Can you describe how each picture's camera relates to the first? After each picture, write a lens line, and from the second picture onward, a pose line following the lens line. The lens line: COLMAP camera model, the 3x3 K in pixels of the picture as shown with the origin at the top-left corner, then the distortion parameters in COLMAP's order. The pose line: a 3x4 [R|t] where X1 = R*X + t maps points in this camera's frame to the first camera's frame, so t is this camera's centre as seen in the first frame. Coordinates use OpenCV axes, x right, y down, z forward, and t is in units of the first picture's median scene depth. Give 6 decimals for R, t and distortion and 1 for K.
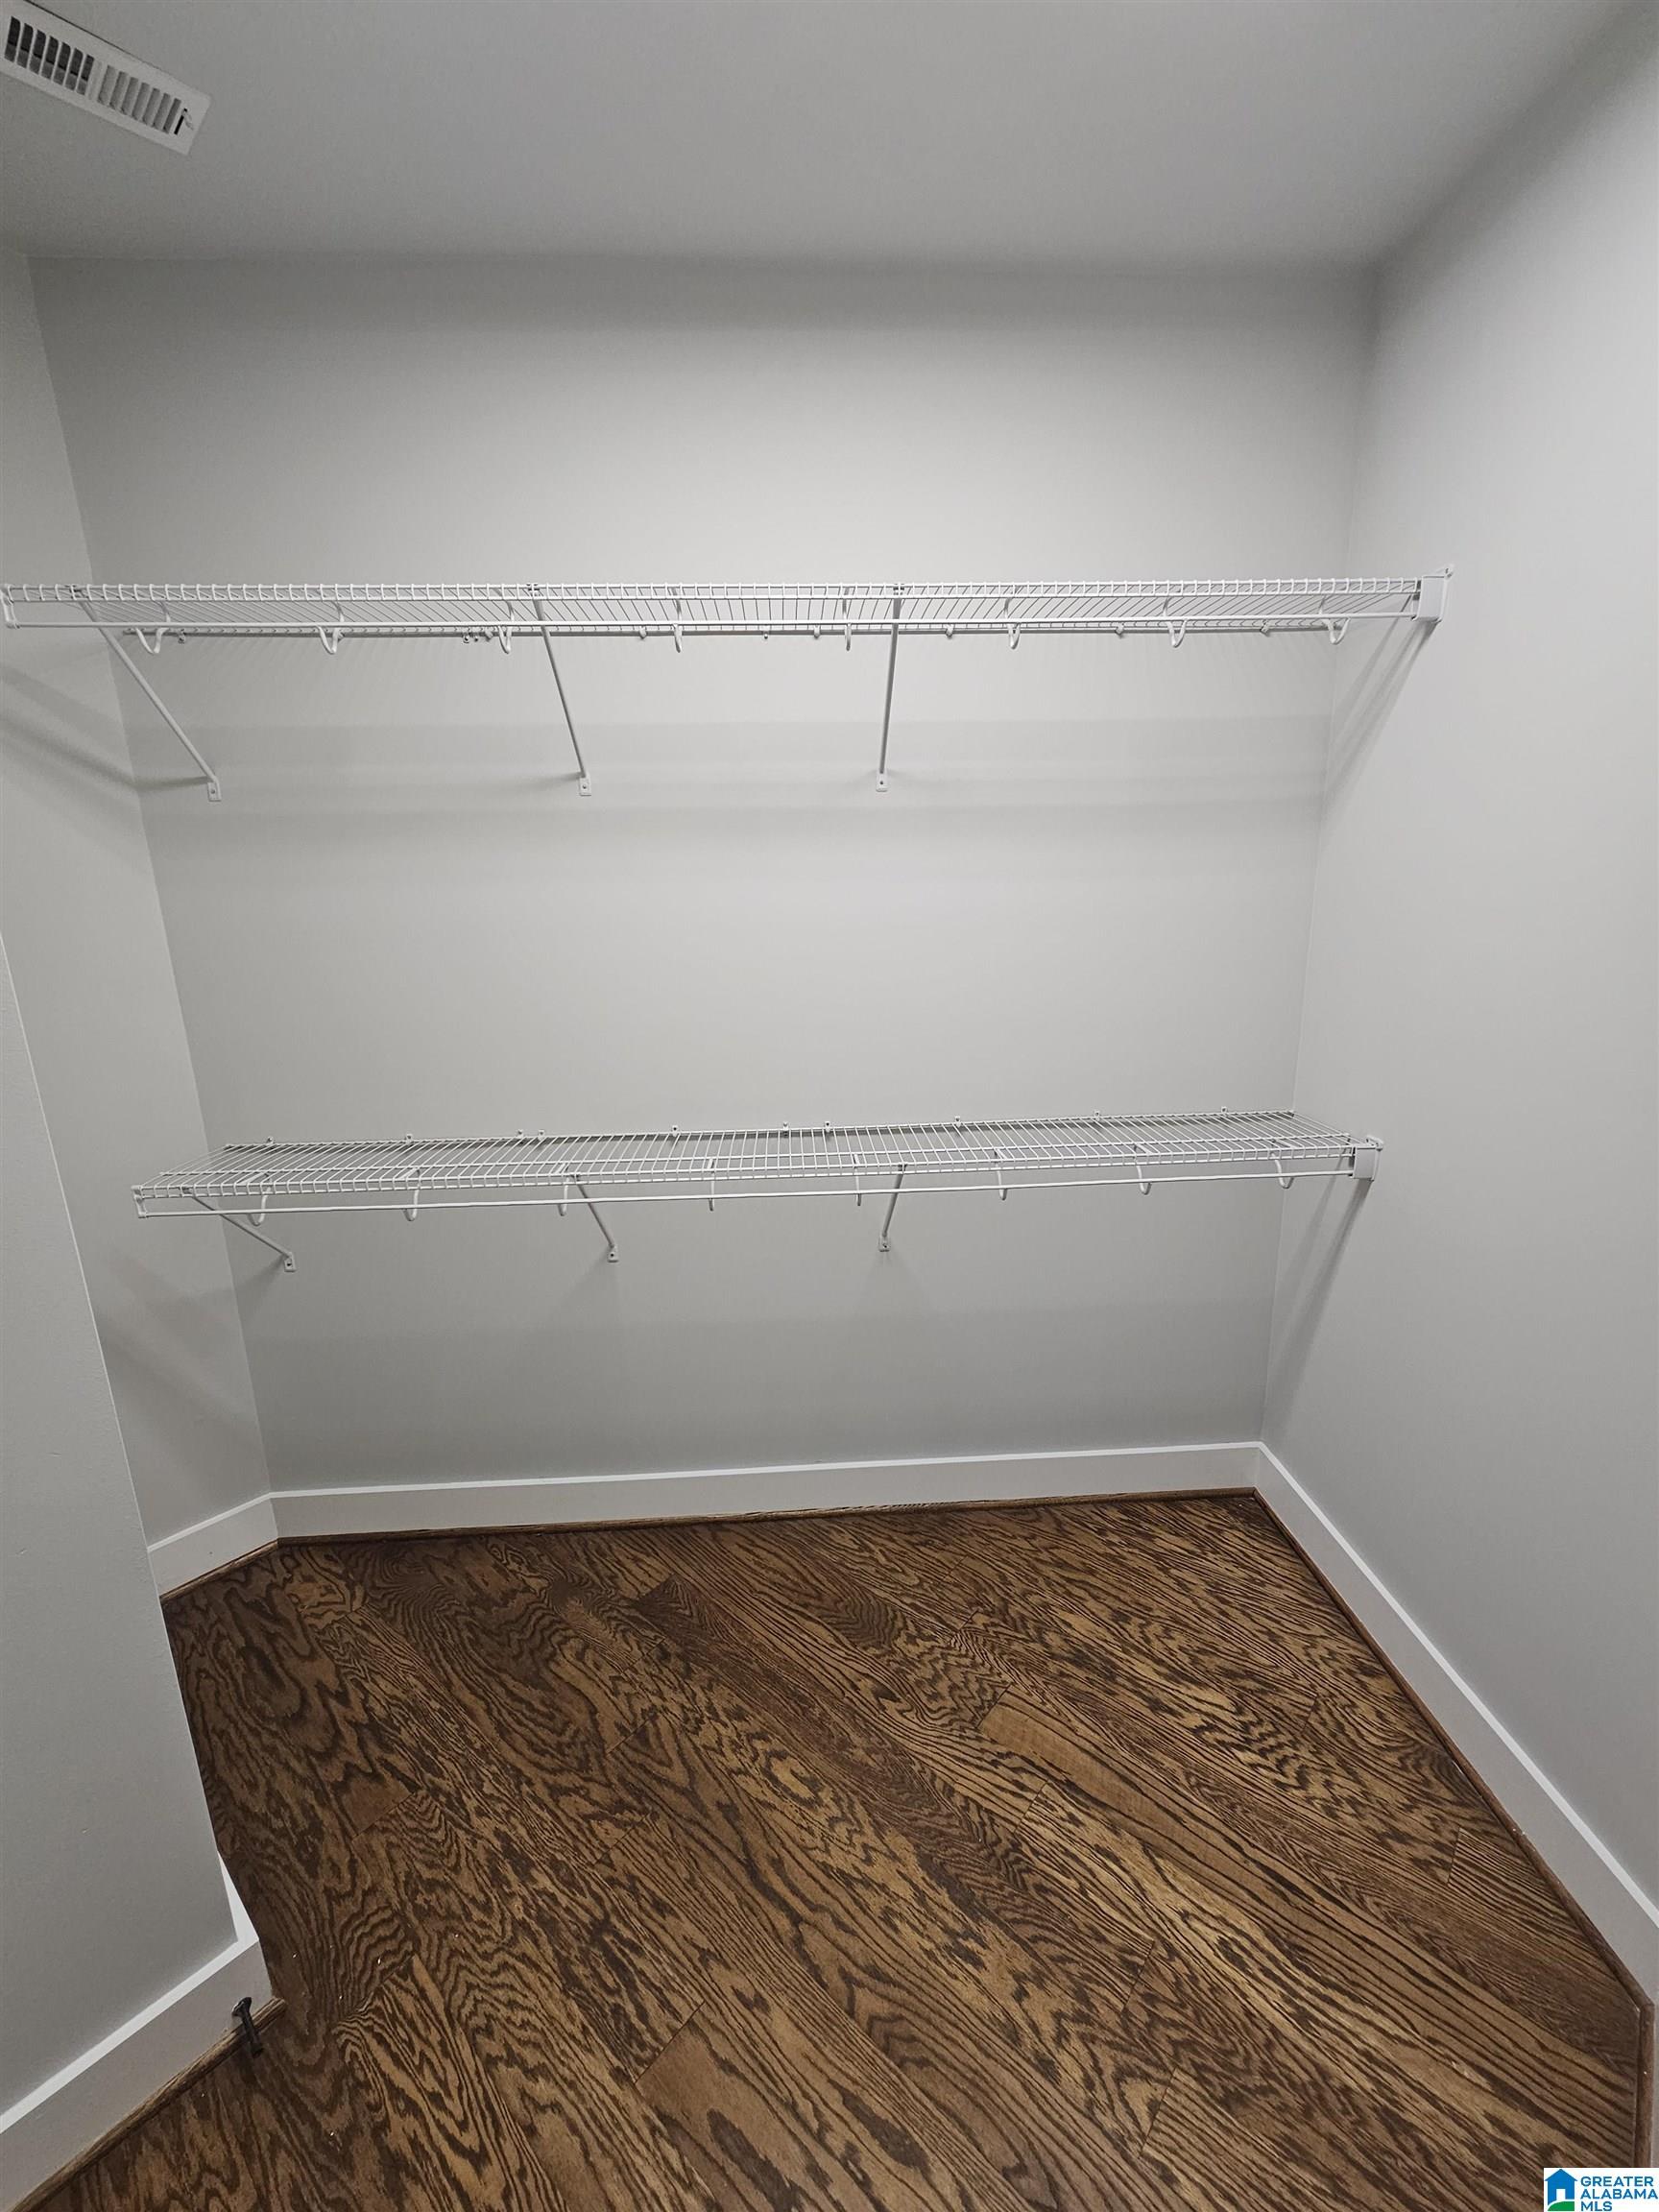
lens RADIAL K [[895.4, 0, 832.6], [0, 895.4, 1098.8], [0, 0, 1]] dist [-0.000191, -0.000422]
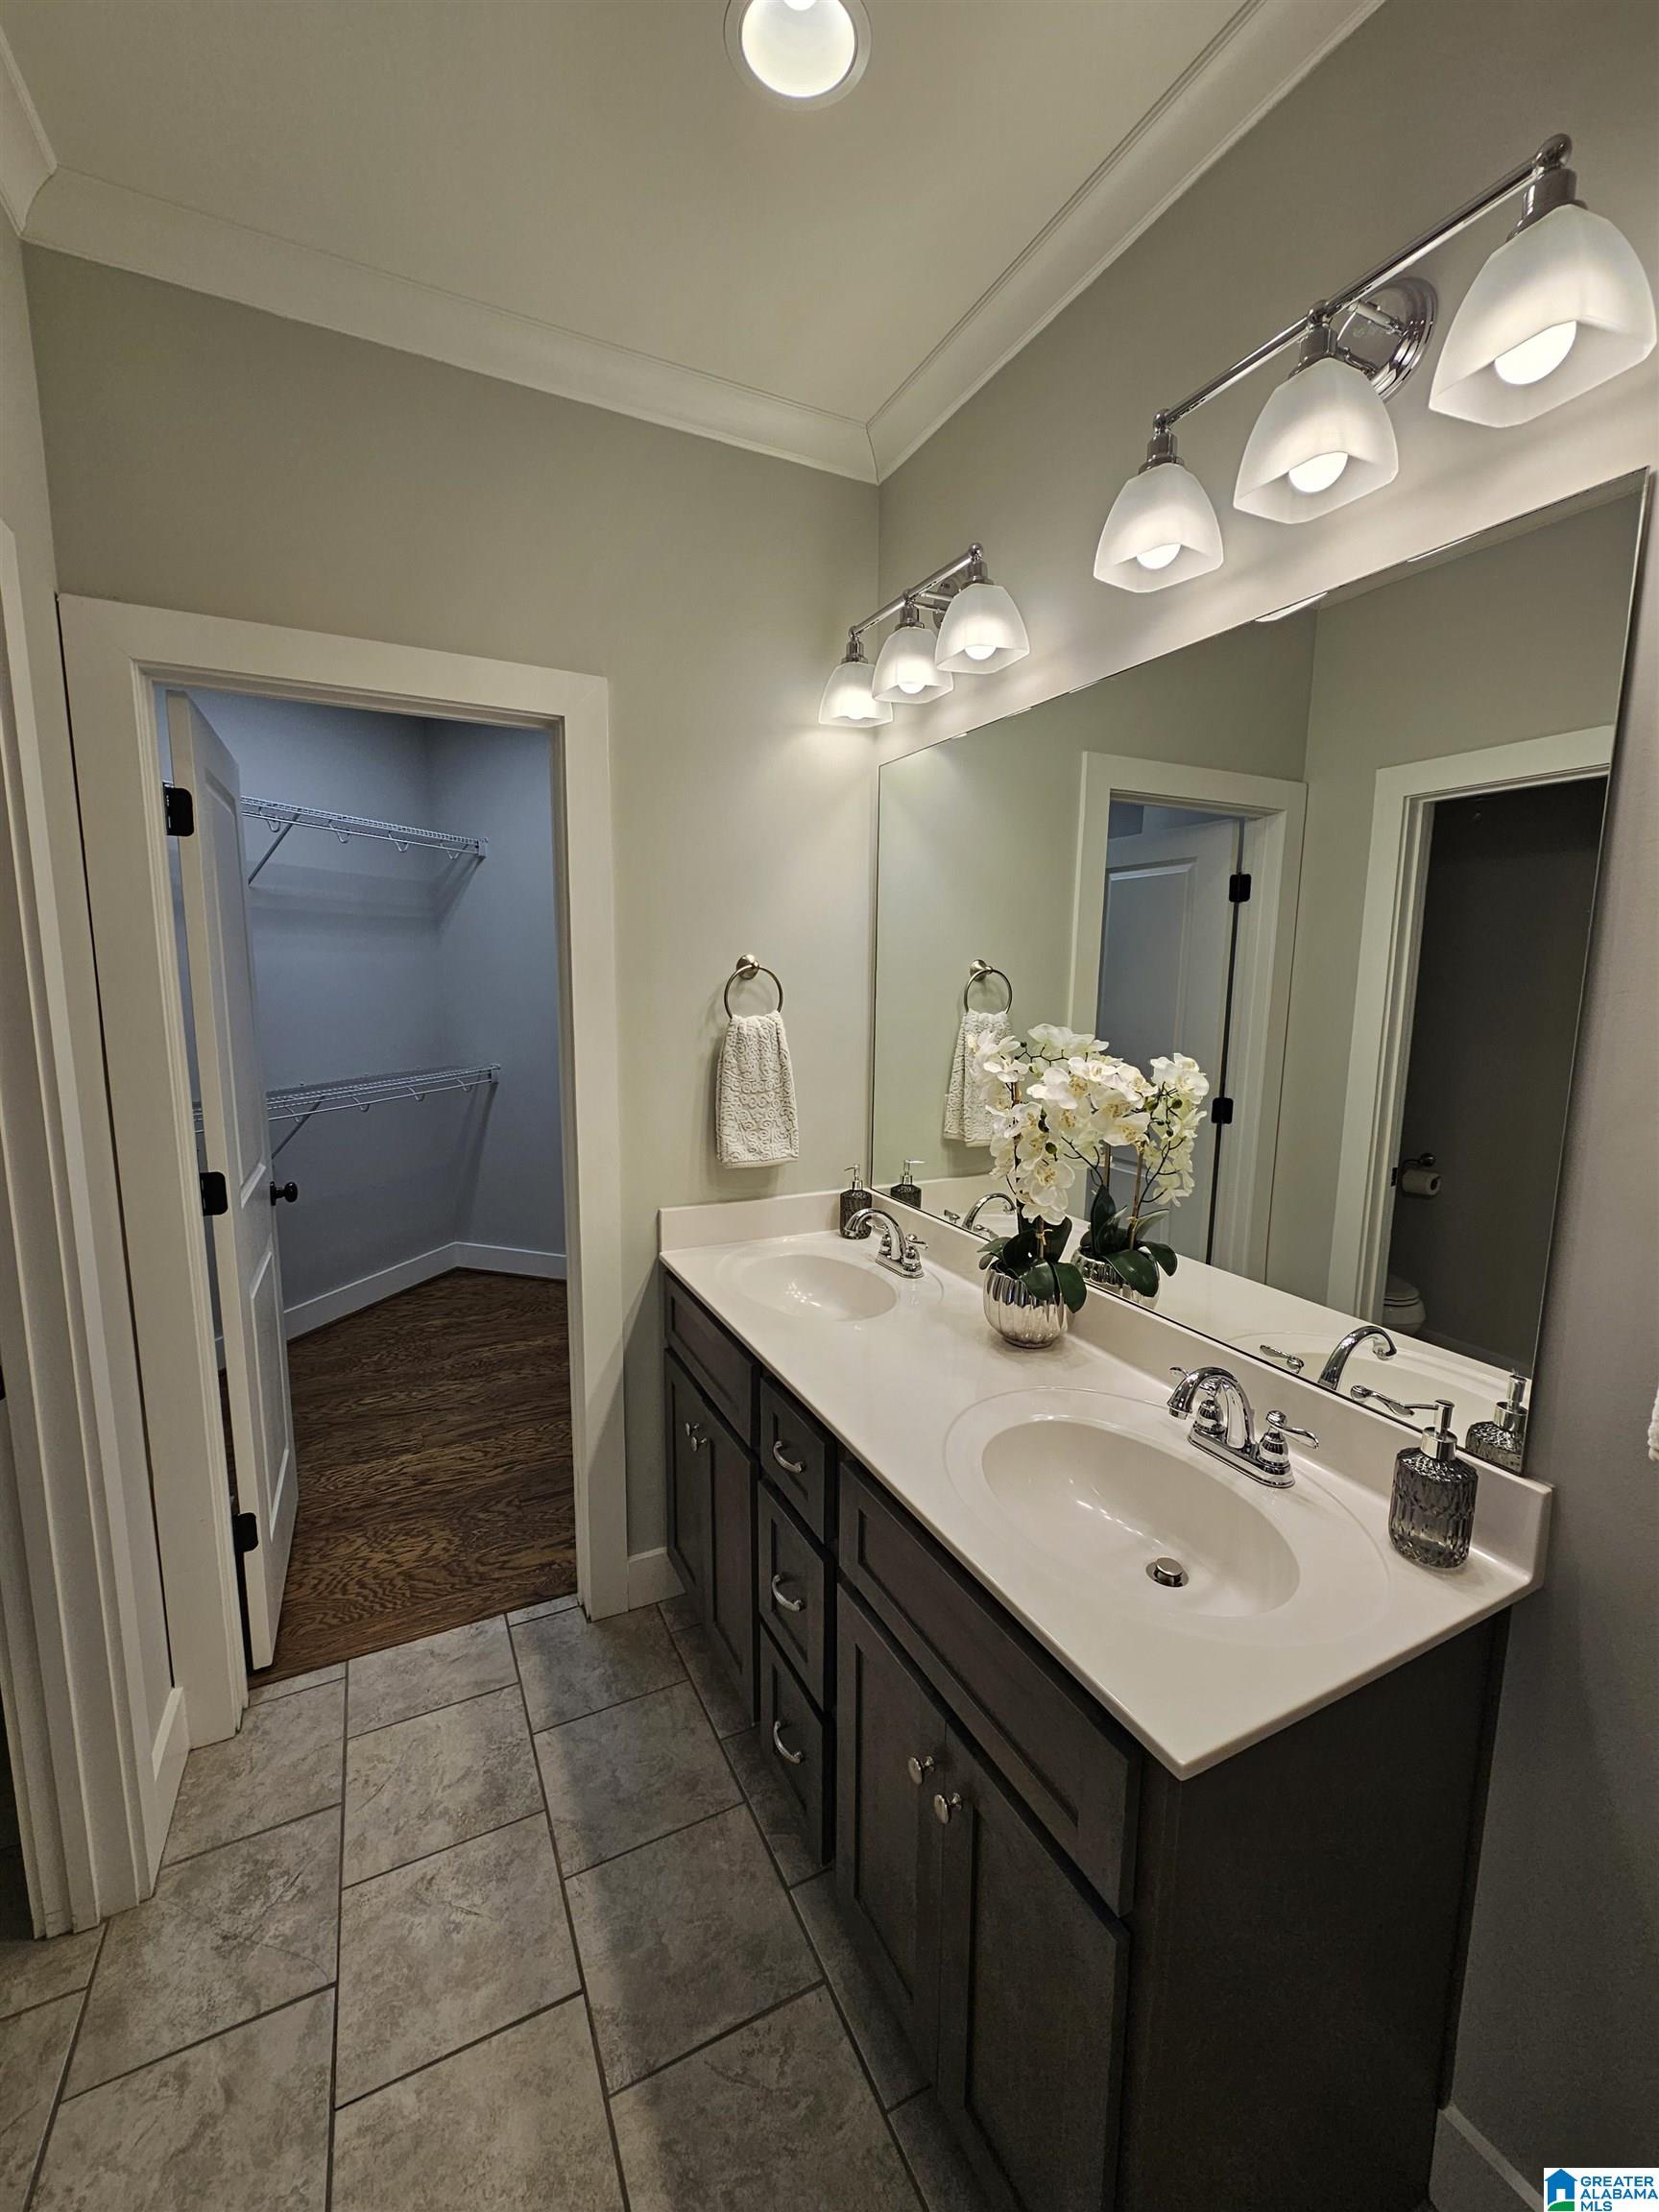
lens RADIAL K [[895.4, 0, 832.6], [0, 895.4, 1098.8], [0, 0, 1]] dist [-0.000191, -0.000422]
pose [[0.358128, -0.109856, 0.927187, -1.376761], [0.208815, 0.977324, 0.035142, 0.254435], [-0.910022, 0.181025, 0.372947, -0.722781]]
